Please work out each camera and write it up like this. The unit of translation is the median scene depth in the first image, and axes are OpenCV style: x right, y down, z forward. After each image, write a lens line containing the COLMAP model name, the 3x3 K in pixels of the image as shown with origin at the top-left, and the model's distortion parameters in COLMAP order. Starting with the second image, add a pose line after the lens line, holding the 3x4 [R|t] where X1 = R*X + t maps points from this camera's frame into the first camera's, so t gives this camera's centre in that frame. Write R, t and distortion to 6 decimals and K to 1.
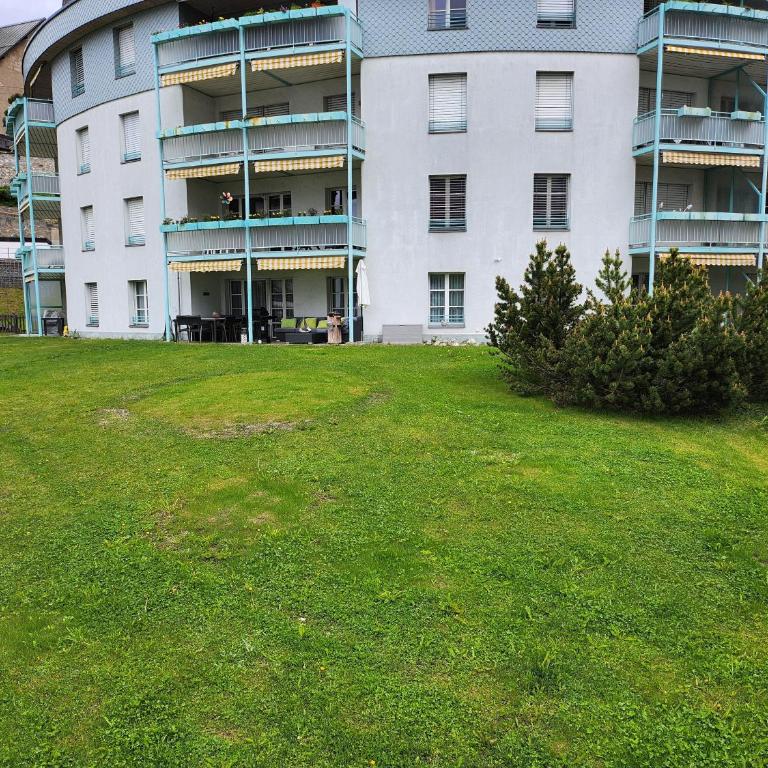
lens RADIAL K [[713.5, 0, 384.0], [0, 713.5, 384.0], [0, 0, 1]] dist [0.087576, -0.081587]
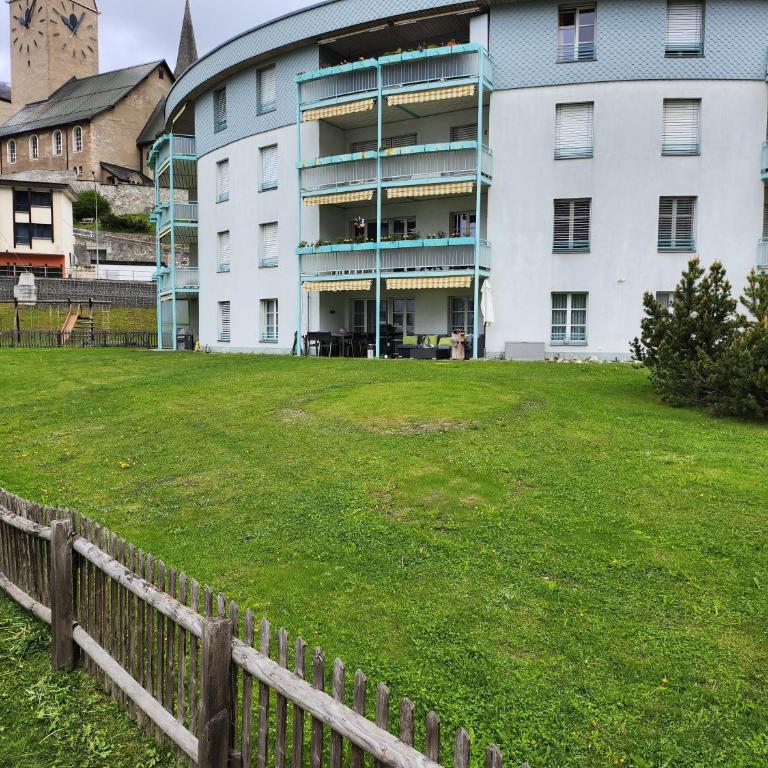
lens RADIAL K [[713.6, 0, 390.1], [0, 713.6, 375.2], [0, 0, 1]] dist [0.087032, -0.086579]
pose [[0.994640, 0.019134, -0.101608, -0.062110], [-0.023798, 0.998708, -0.044892, 0.015570], [0.100618, 0.047070, 0.993811, -0.043972]]
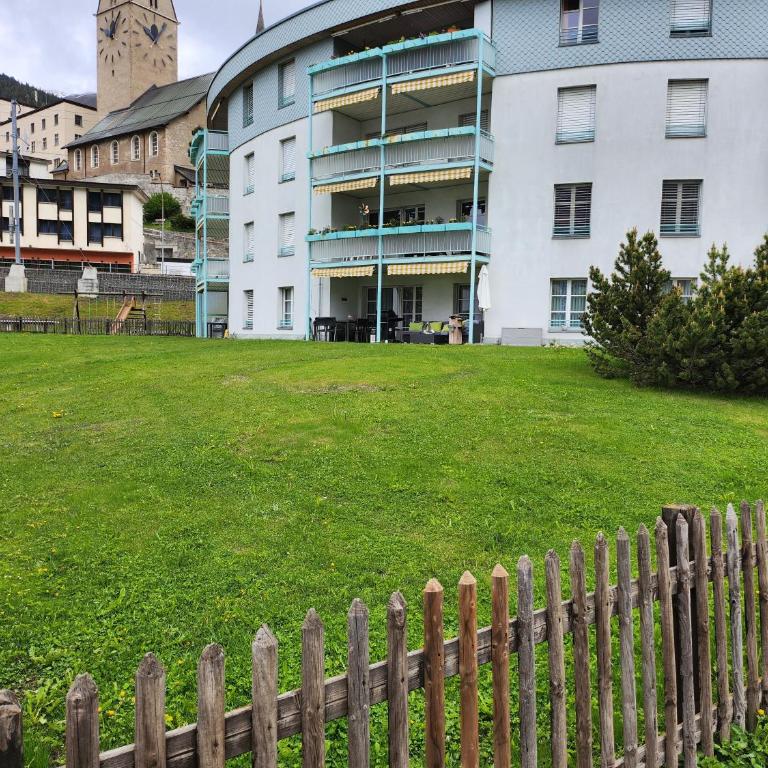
lens RADIAL K [[715.4, 0, 392.1], [0, 715.4, 377.8], [0, 0, 1]] dist [0.090664, -0.091613]
pose [[0.977538, 0.038881, -0.207144, 0.060225], [-0.049084, 0.997810, -0.044342, 0.043239], [0.204966, 0.053514, 0.977305, -0.043110]]
